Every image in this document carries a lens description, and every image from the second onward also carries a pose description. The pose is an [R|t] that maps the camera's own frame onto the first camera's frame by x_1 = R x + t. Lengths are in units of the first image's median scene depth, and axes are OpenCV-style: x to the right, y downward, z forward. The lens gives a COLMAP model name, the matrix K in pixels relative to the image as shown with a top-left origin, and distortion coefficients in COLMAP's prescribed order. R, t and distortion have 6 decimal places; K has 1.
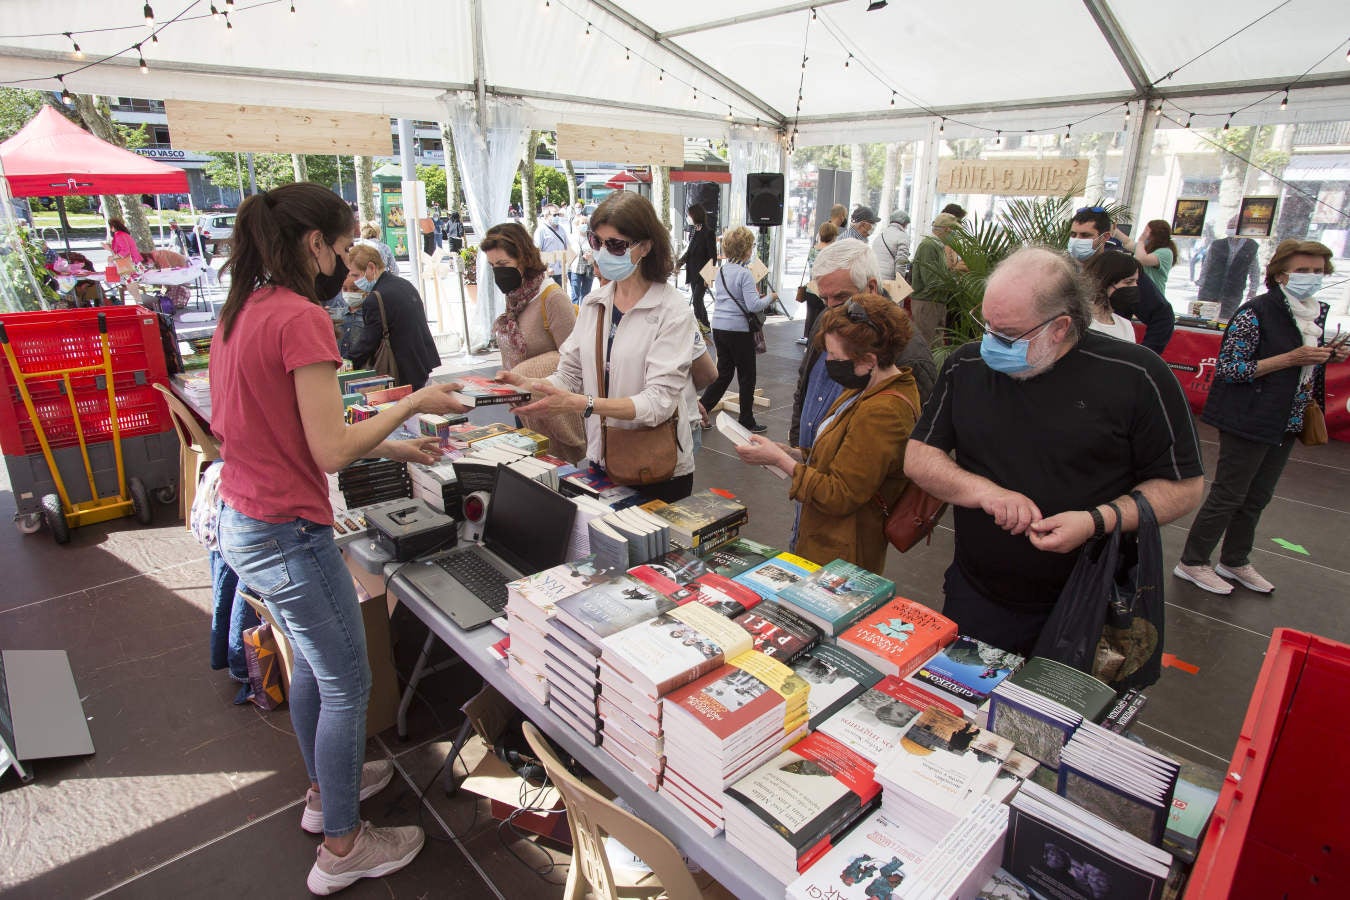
lens RADIAL K [[766.6, 0, 667.8], [0, 766.6, 452.4], [0, 0, 1]] dist [-0.027125, 0.000861]
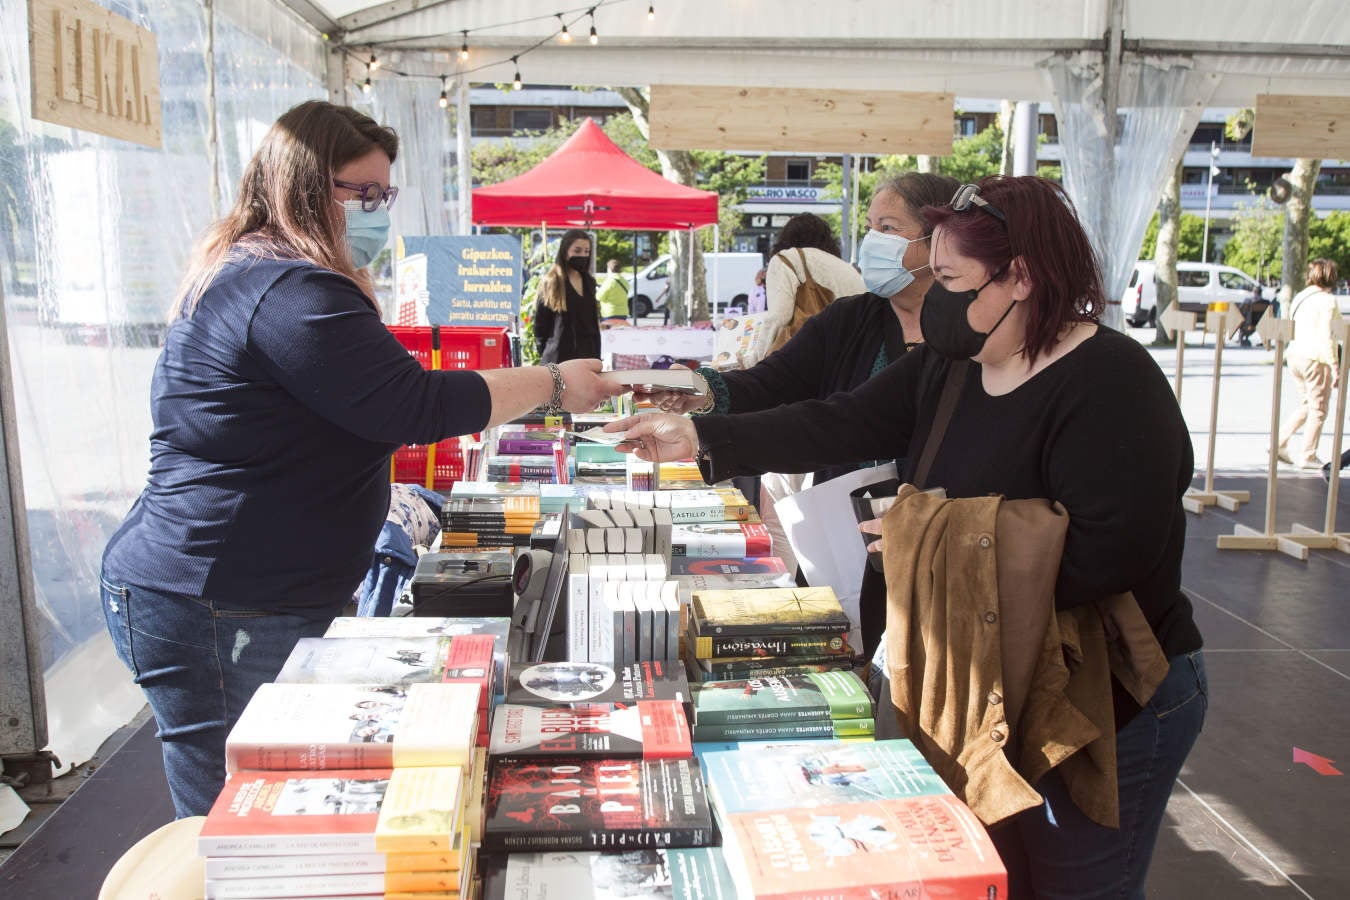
lens RADIAL K [[1298.0, 0, 676.5], [0, 1298.0, 447.3], [0, 0, 1]] dist [0.017030, 0.000000]
pose [[0.793127, 0.097582, -0.601188, 0.130416], [-0.204849, 0.972315, -0.112429, 0.018229], [0.573573, 0.212323, 0.791159, 0.053225]]
